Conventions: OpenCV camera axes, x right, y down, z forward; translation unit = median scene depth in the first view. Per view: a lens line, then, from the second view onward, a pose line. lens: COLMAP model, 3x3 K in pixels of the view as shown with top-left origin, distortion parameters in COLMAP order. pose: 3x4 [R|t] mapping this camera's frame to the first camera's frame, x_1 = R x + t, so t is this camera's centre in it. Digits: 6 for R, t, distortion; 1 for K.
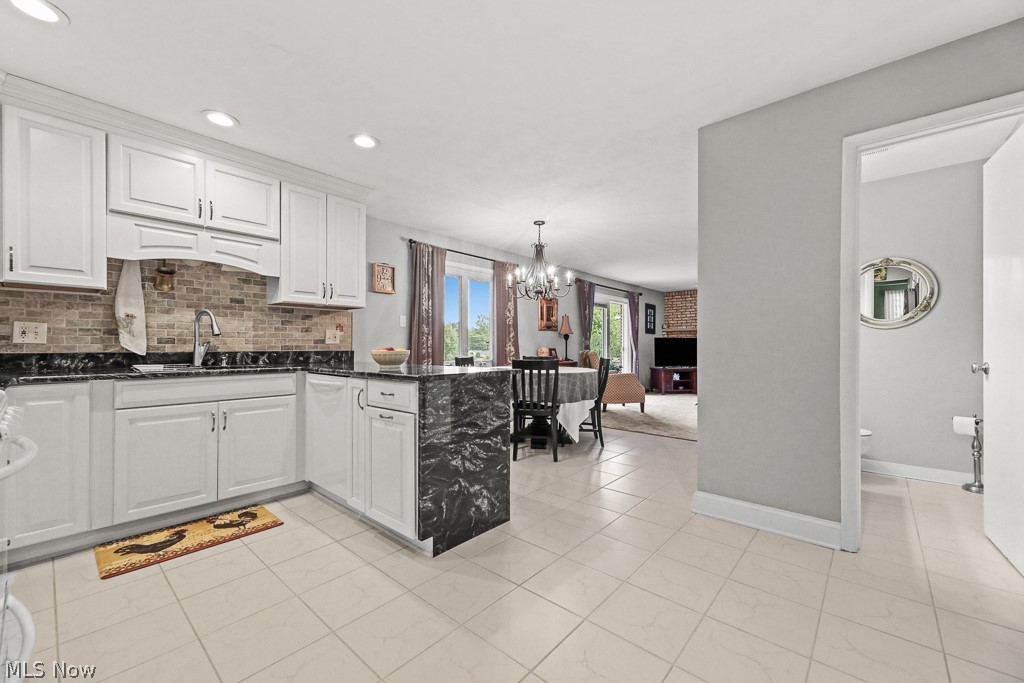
lens RADIAL K [[419.5, 0, 508.3], [0, 419.5, 346.3], [0, 0, 1]] dist [0.020743, -0.000590]
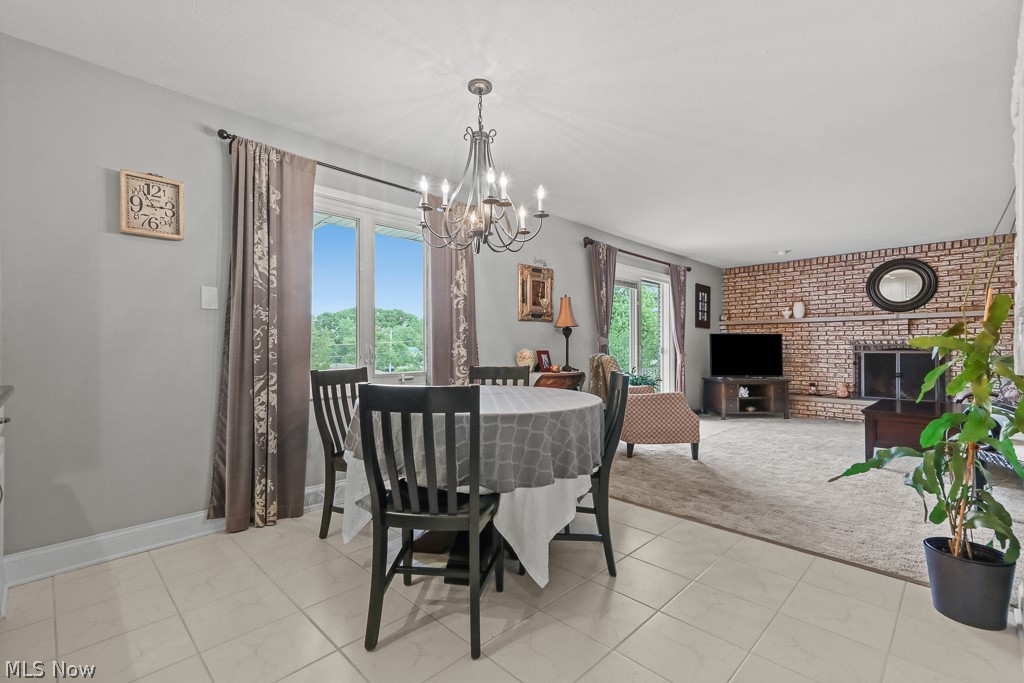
lens RADIAL K [[456.0, 0, 508.4], [0, 456.0, 346.0], [0, 0, 1]] dist [0.020212, 0.000009]
pose [[0.998186, -0.001038, -0.060196, 0.096468], [0.001013, 0.999999, -0.000439, -0.001292], [0.060196, 0.000377, 0.998187, 0.343099]]
